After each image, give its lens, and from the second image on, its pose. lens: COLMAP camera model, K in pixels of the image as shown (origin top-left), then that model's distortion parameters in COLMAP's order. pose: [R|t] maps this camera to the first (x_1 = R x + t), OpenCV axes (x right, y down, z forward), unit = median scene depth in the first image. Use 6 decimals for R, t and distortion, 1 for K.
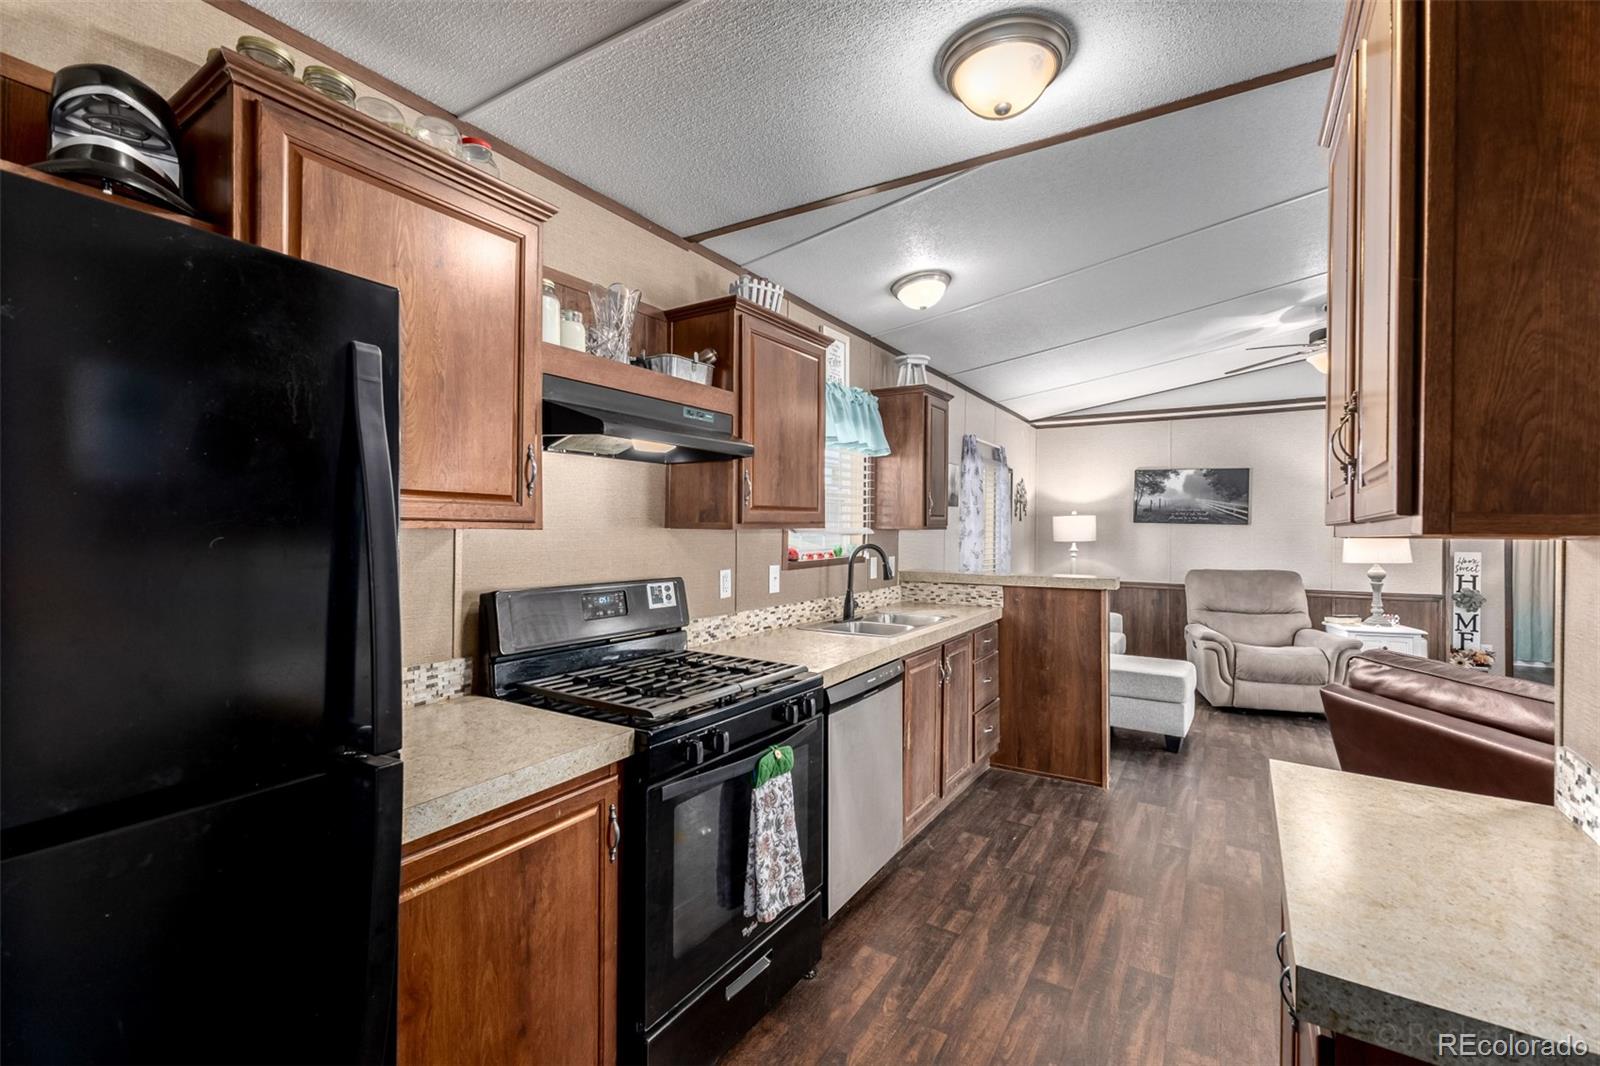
lens RADIAL K [[699.1, 0, 799.5], [0, 699.1, 527.9], [0, 0, 1]] dist [0.012220, -0.002335]
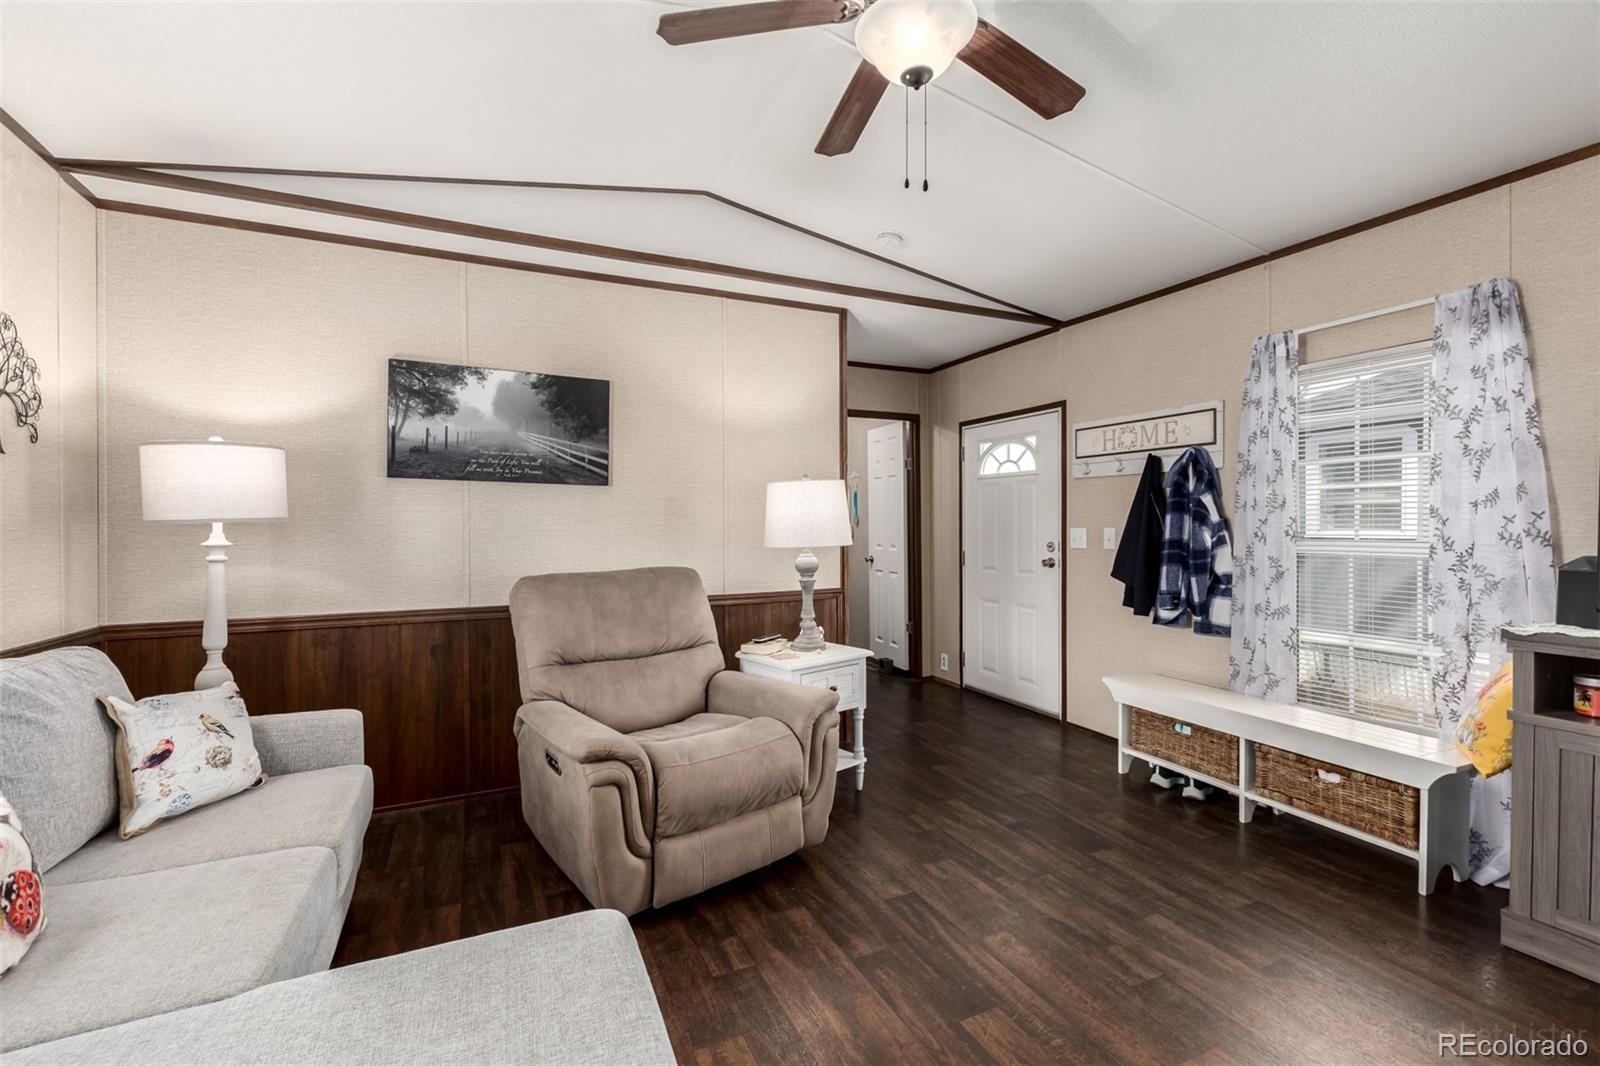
lens RADIAL K [[699.1, 0, 793.6], [0, 699.1, 528.9], [0, 0, 1]] dist [0.012220, -0.002335]
pose [[0.555092, -0.015117, 0.831651, 0.565104], [0.010501, 0.999883, 0.011166, 0.051145], [-0.831723, 0.002535, 0.555186, 1.222652]]
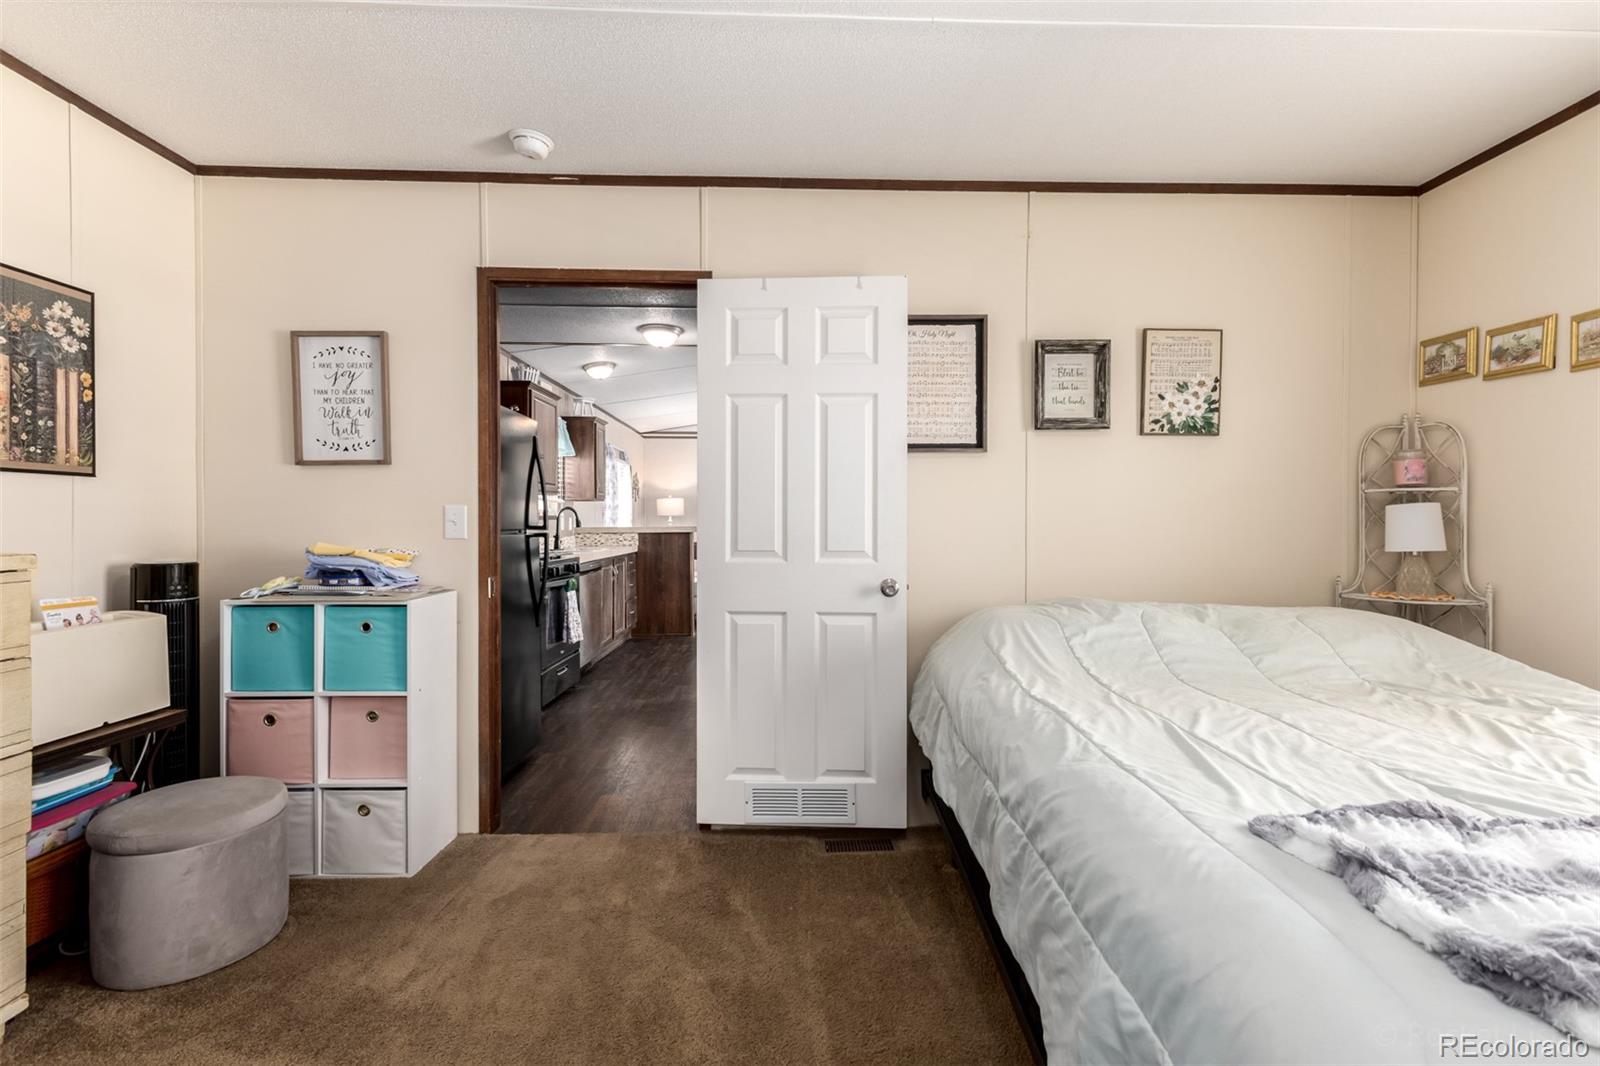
lens RADIAL K [[699.1, 0, 806.1], [0, 699.1, 524.7], [0, 0, 1]] dist [0.012220, -0.002335]
pose [[0.833925, -0.010968, 0.551768, -0.436065], [0.008590, 0.999939, 0.006894, 0.071420], [-0.551811, -0.001010, 0.833969, -0.934860]]
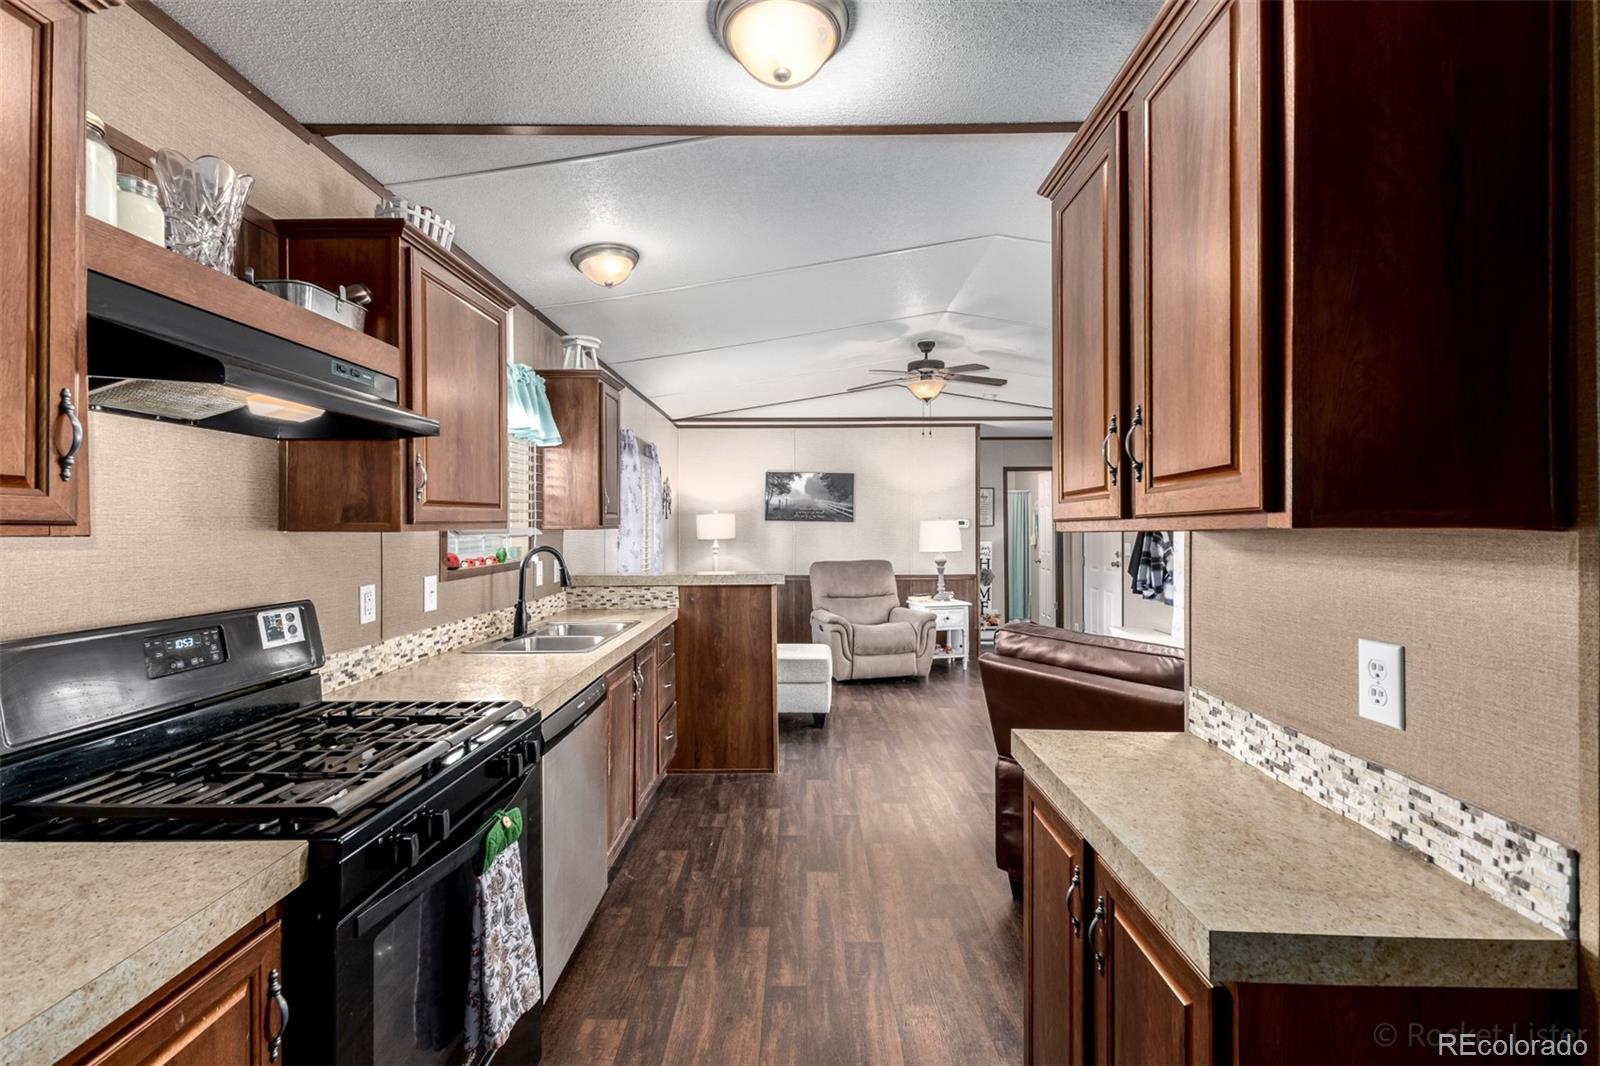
lens RADIAL K [[699.1, 0, 802.6], [0, 699.1, 527.6], [0, 0, 1]] dist [0.012220, -0.002335]
pose [[0.851352, -0.009997, 0.524500, -0.096122], [0.009340, 0.999949, 0.003898, -0.000885], [-0.524512, 0.001580, 0.851402, 0.104884]]
